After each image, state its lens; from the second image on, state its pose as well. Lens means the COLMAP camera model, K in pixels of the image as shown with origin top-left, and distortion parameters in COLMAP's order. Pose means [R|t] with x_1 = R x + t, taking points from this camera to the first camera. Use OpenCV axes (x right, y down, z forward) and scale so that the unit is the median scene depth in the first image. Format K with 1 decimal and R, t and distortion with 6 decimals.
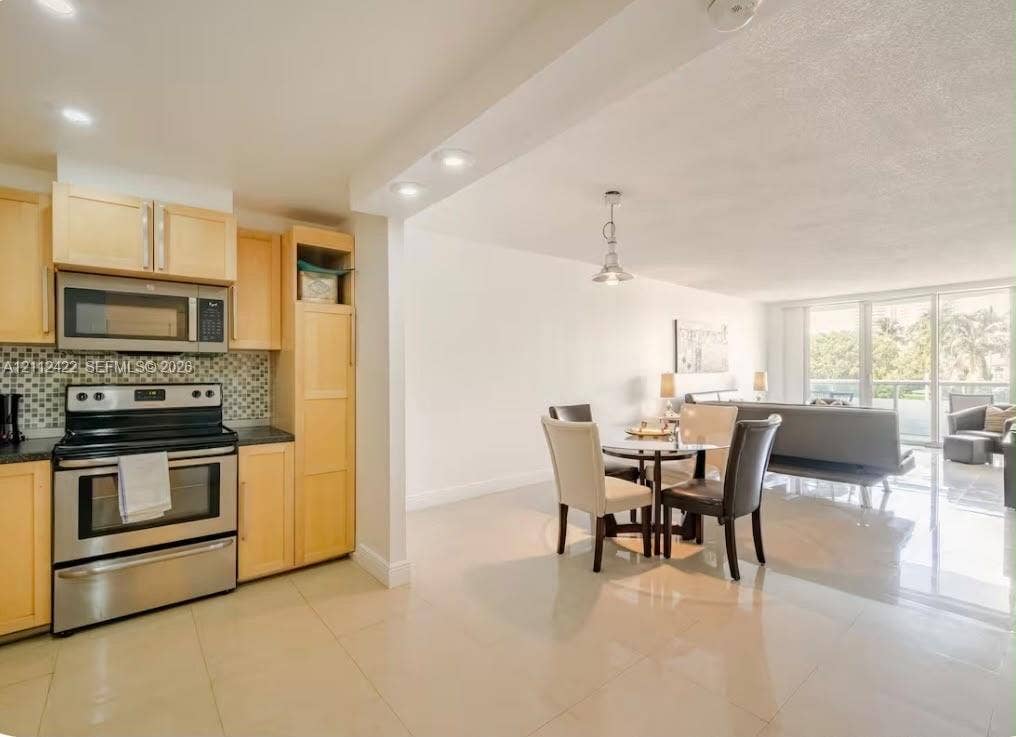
lens RADIAL K [[480.4, 0, 508.0], [0, 480.4, 368.5], [0, 0, 1]] dist [-0.002520, -0.000261]
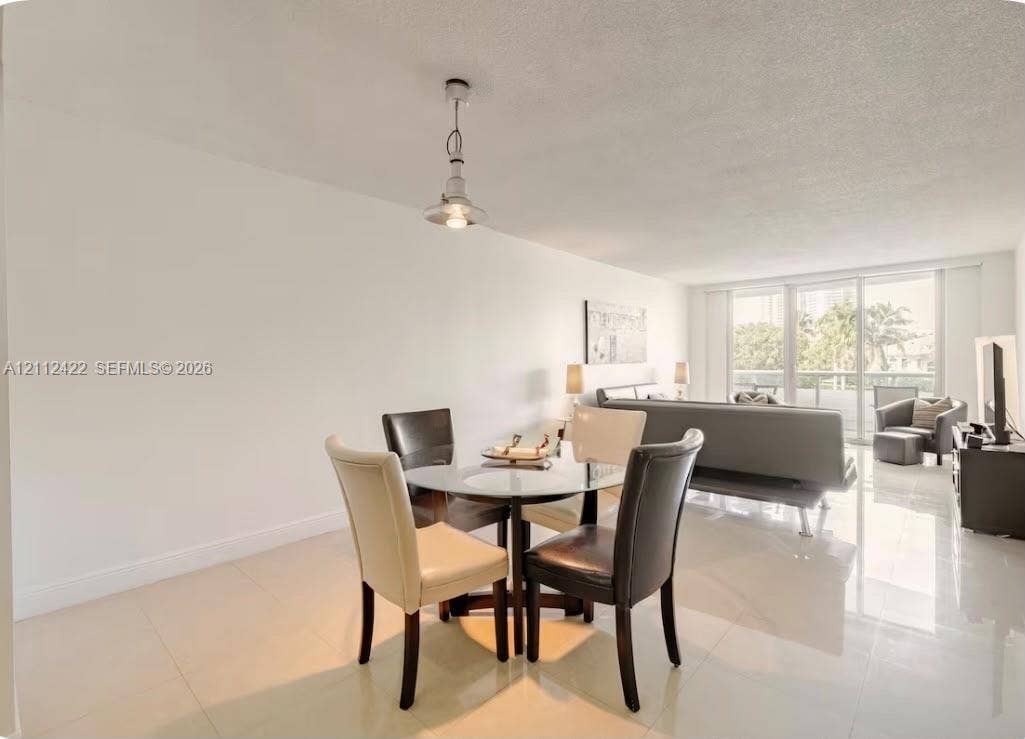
lens RADIAL K [[490.3, 0, 509.5], [0, 490.3, 361.4], [0, 0, 1]] dist [0.001975, 0.000433]
pose [[0.990157, -0.001535, 0.139950, 0.110530], [0.001035, 0.999993, 0.003646, 0.001757], [-0.139954, -0.003465, 0.990152, 0.193643]]
